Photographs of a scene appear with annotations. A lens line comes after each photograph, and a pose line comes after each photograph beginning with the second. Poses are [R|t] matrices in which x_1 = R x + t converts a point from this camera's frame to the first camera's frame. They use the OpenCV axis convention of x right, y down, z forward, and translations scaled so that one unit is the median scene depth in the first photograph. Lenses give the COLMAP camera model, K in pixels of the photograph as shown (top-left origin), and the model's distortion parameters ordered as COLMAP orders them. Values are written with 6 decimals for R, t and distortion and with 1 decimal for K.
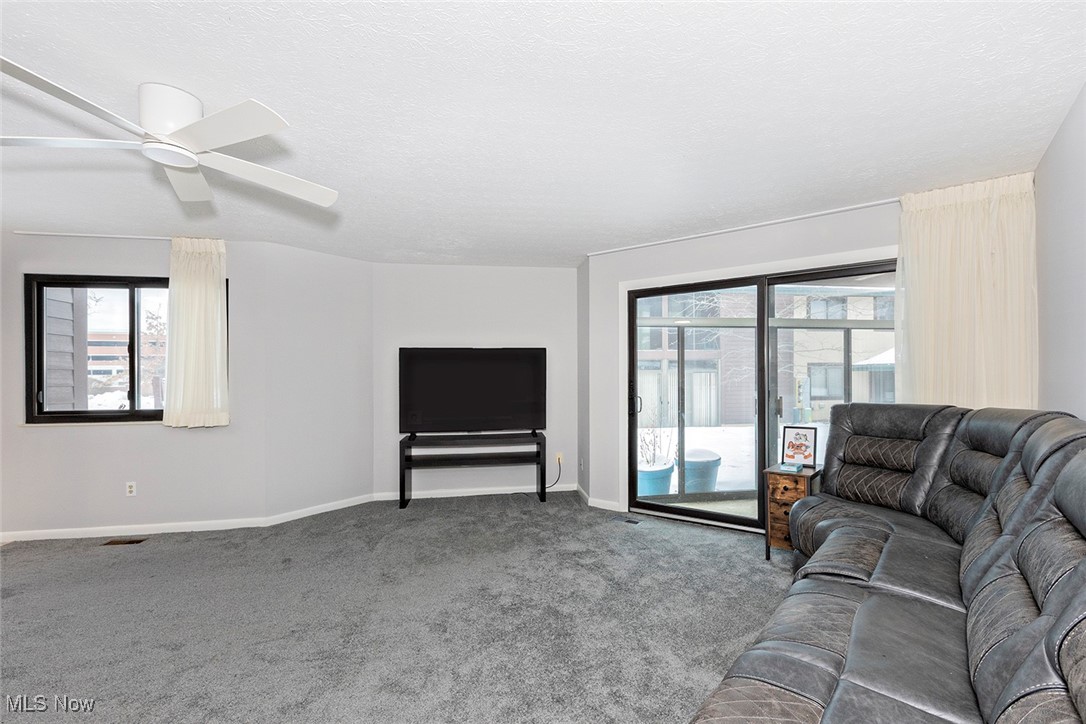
lens RADIAL K [[496.6, 0, 599.6], [0, 496.6, 365.1], [0, 0, 1]] dist [0.002525, 0.000783]
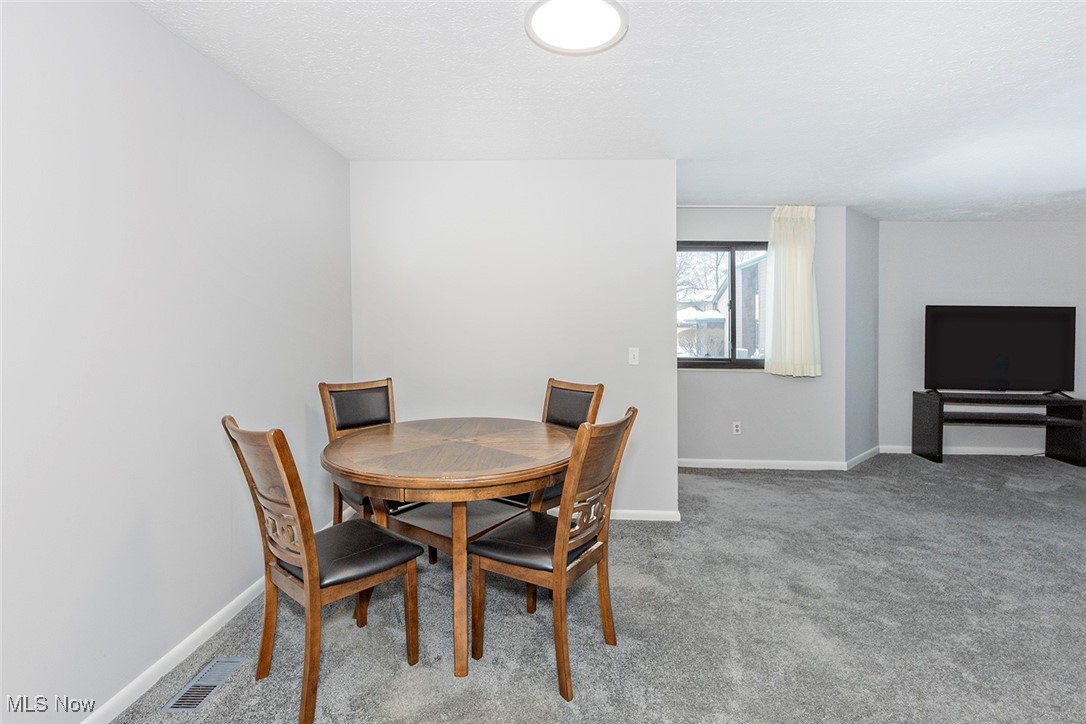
lens RADIAL K [[536.1, 0, 517.2], [0, 536.1, 304.8], [0, 0, 1]] dist [0.000391, 0.000561]
pose [[0.973683, 0.013216, -0.227522, -1.175969], [-0.015305, 0.999855, -0.007418, -0.016370], [0.227391, 0.010705, 0.973745, -0.315444]]
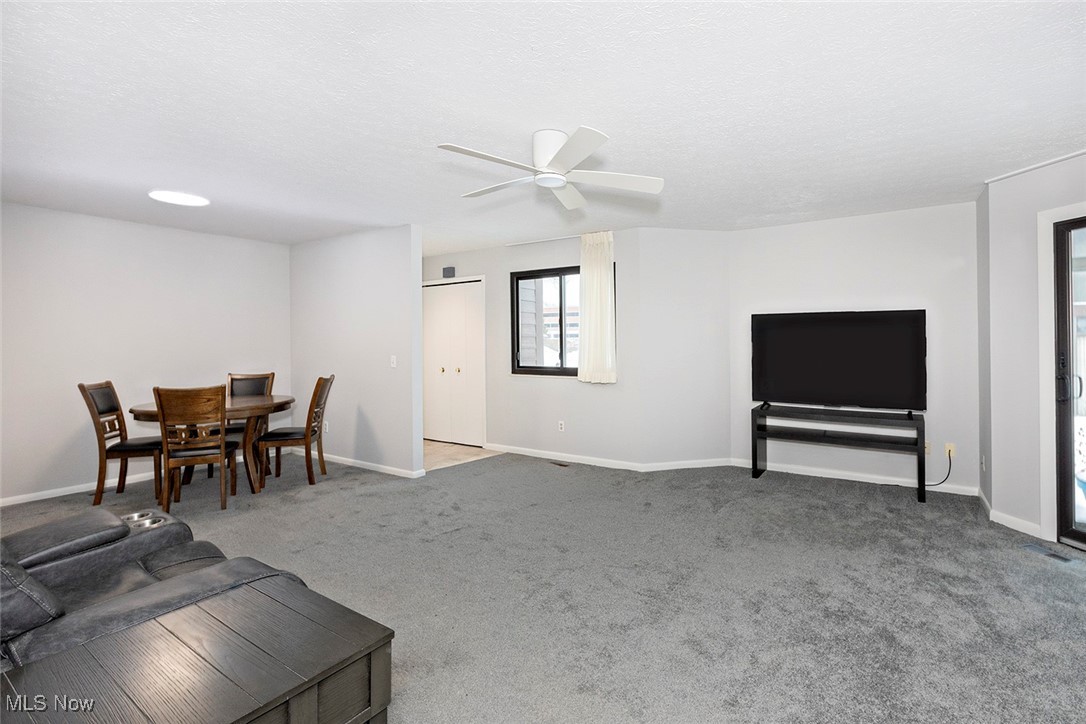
lens RADIAL K [[526.9, 0, 589.7], [0, 526.9, 326.2], [0, 0, 1]] dist [0.003510, -0.000693]
pose [[0.728848, -0.014959, -0.684512, 0.091427], [0.013060, 0.999883, -0.007946, -0.008130], [0.684551, -0.003148, 0.728958, 0.019458]]
